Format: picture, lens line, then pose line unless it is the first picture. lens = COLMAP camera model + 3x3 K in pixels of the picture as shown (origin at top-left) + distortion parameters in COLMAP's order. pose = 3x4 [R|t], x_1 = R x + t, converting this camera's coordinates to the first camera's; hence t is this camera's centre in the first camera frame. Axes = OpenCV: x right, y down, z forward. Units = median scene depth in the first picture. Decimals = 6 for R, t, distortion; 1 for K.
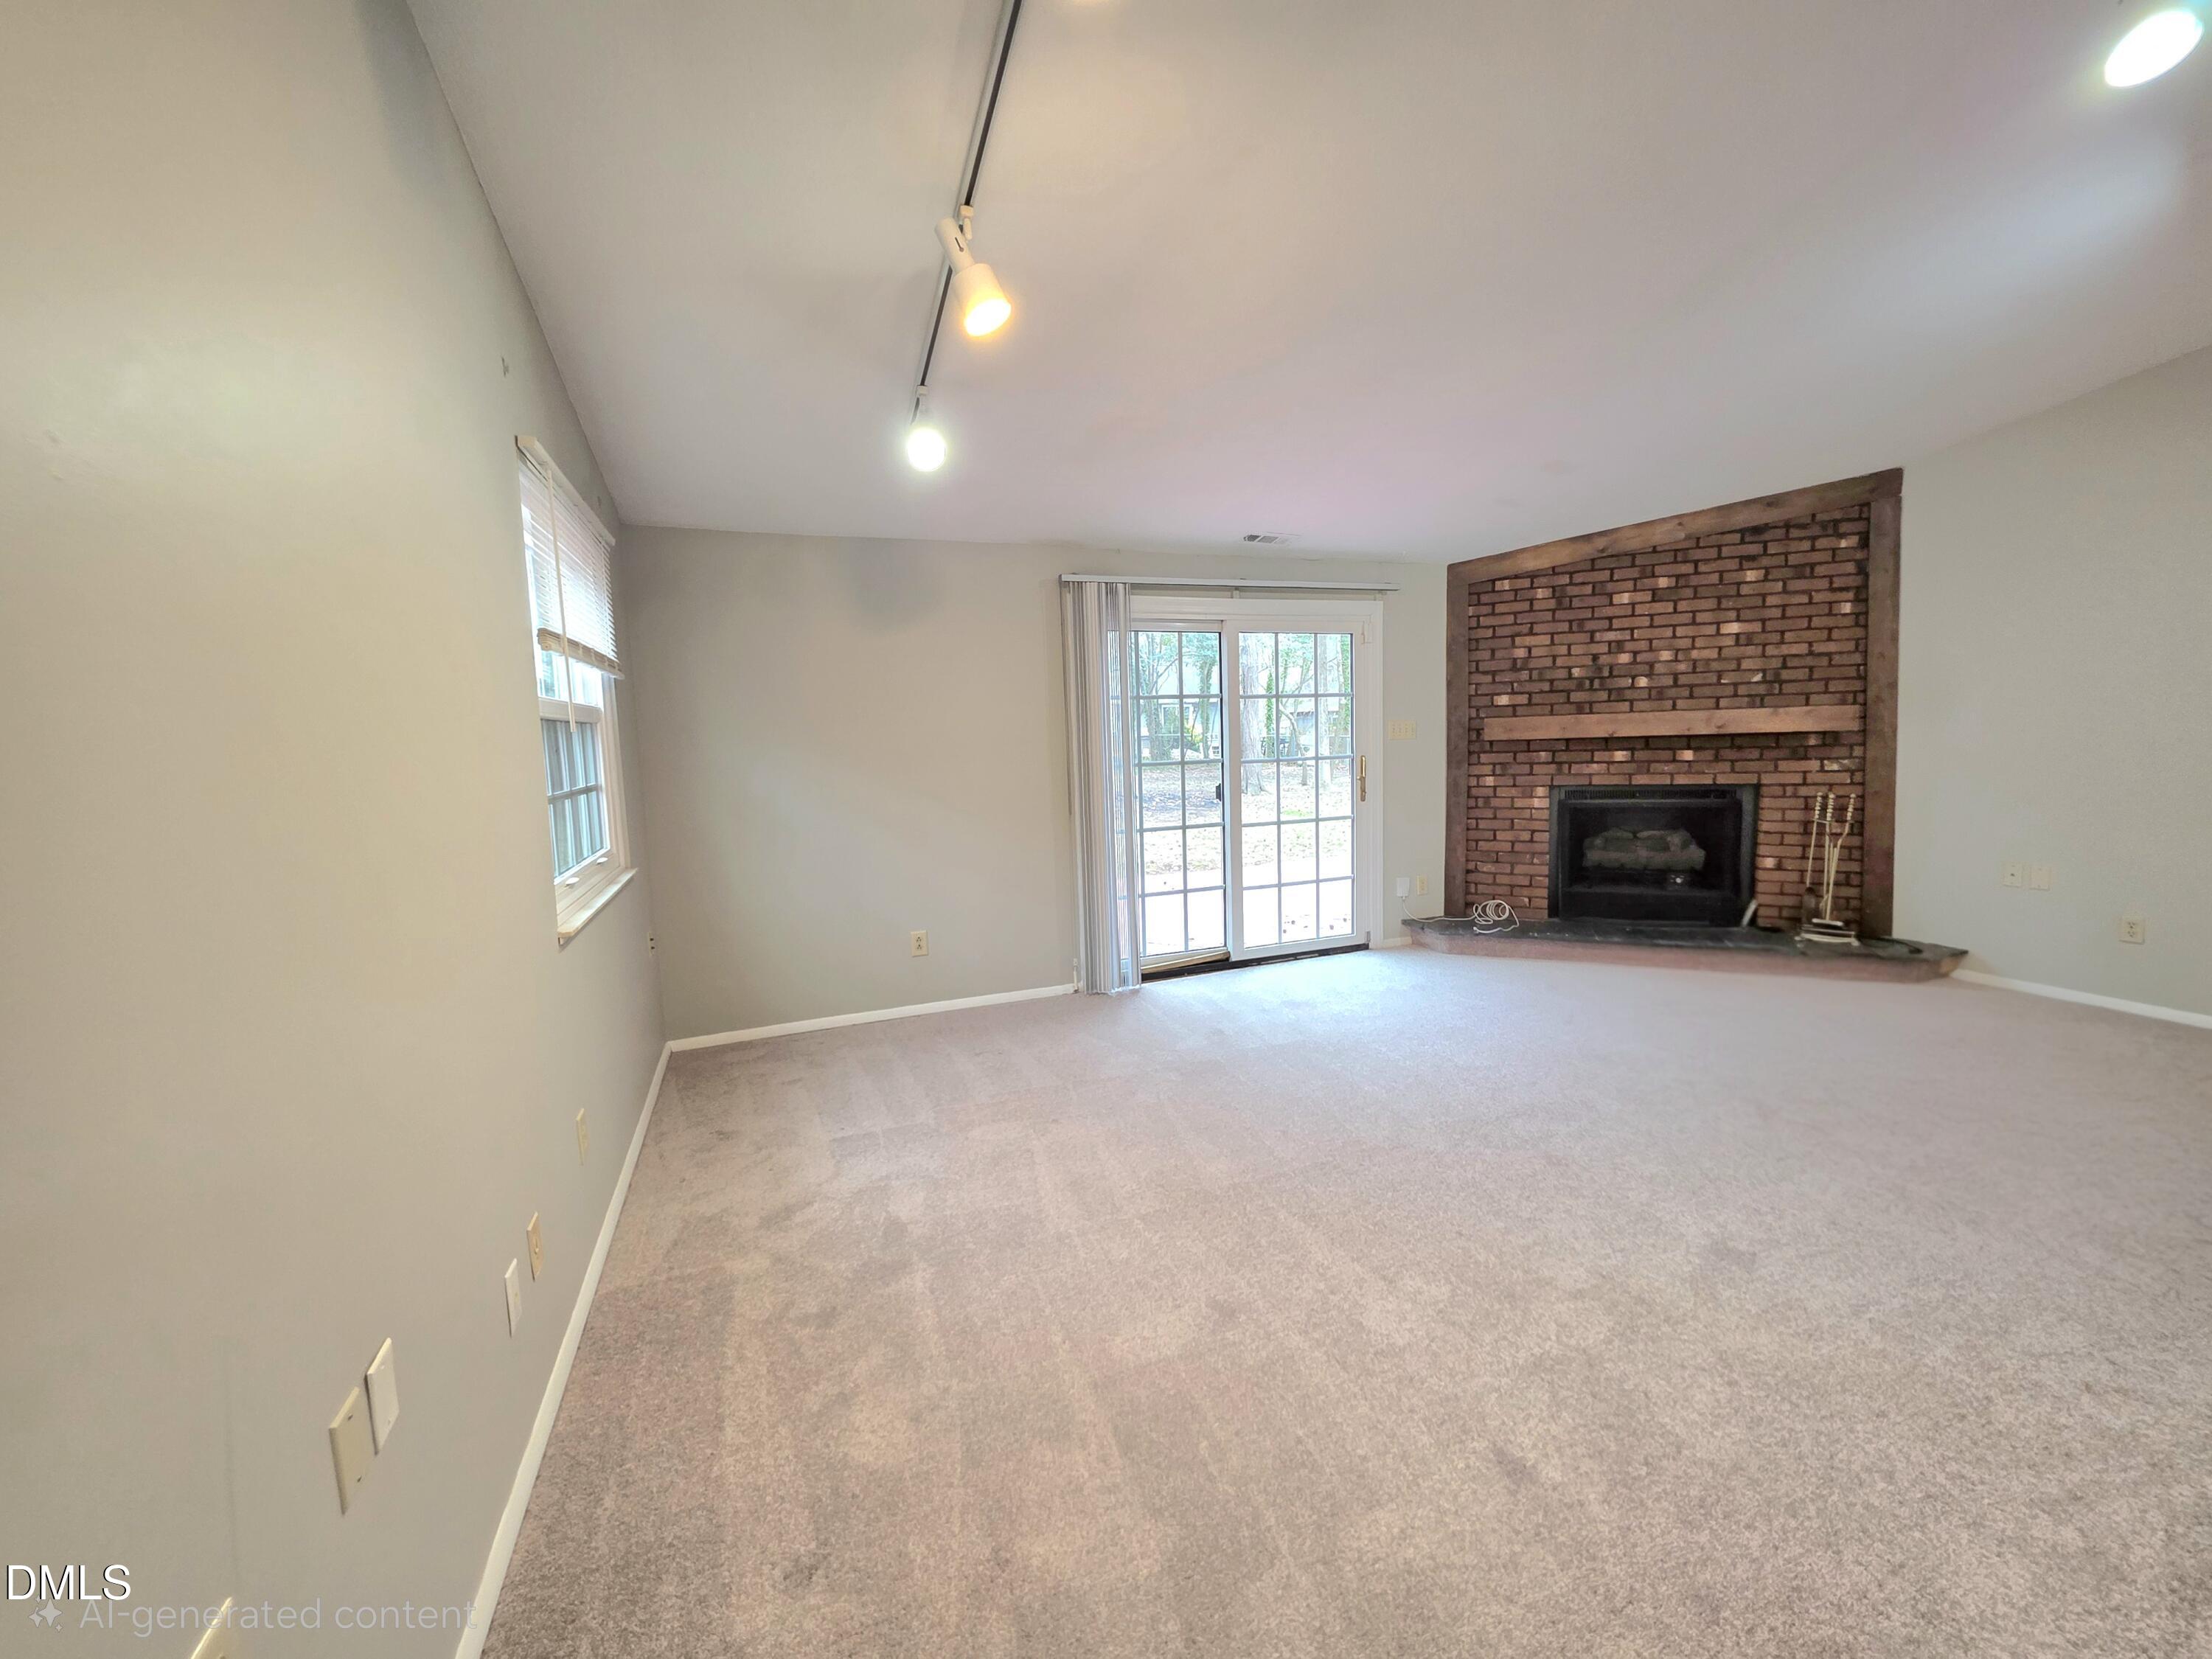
lens RADIAL K [[888.2, 0, 1109.6], [0, 888.2, 815.0], [0, 0, 1]] dist [0.001851, -0.000422]
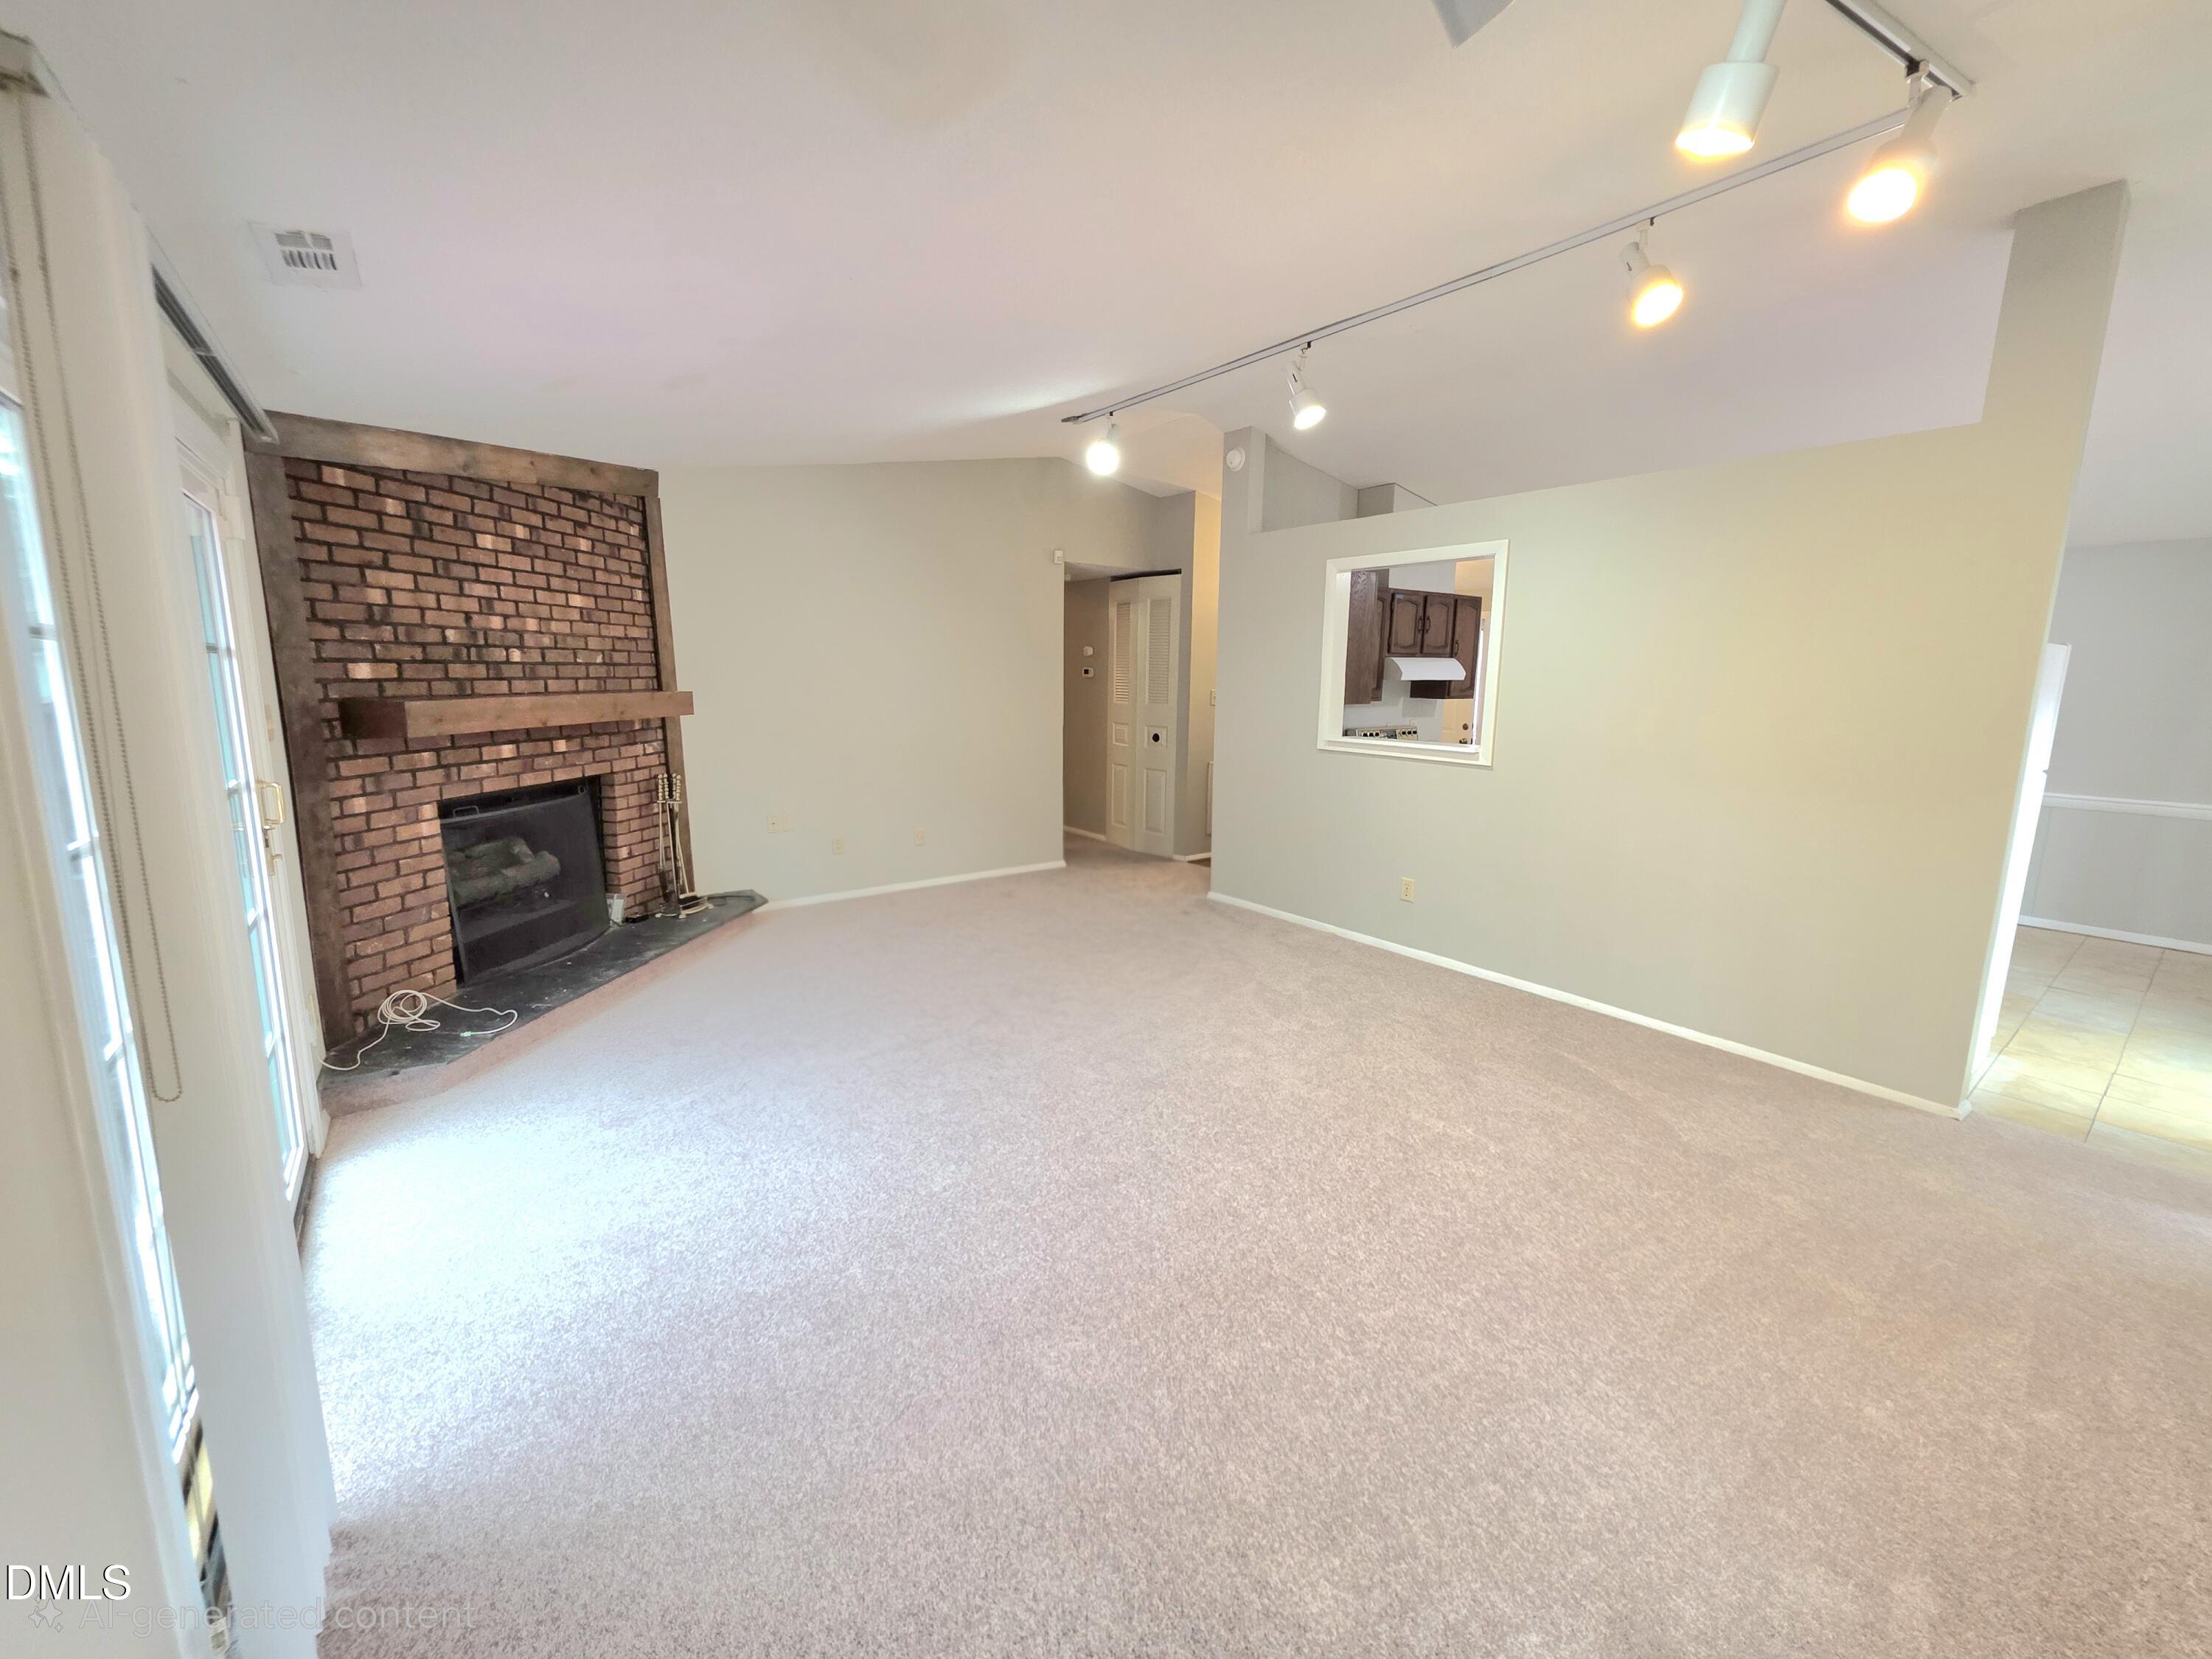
lens RADIAL K [[888.2, 0, 1109.6], [0, 888.2, 815.0], [0, 0, 1]] dist [0.001851, -0.000422]
pose [[-0.281934, -0.122059, 0.951638, -0.313555], [0.089201, 0.984244, 0.152668, -0.085000], [-0.955278, 0.127929, -0.266604, 0.733484]]
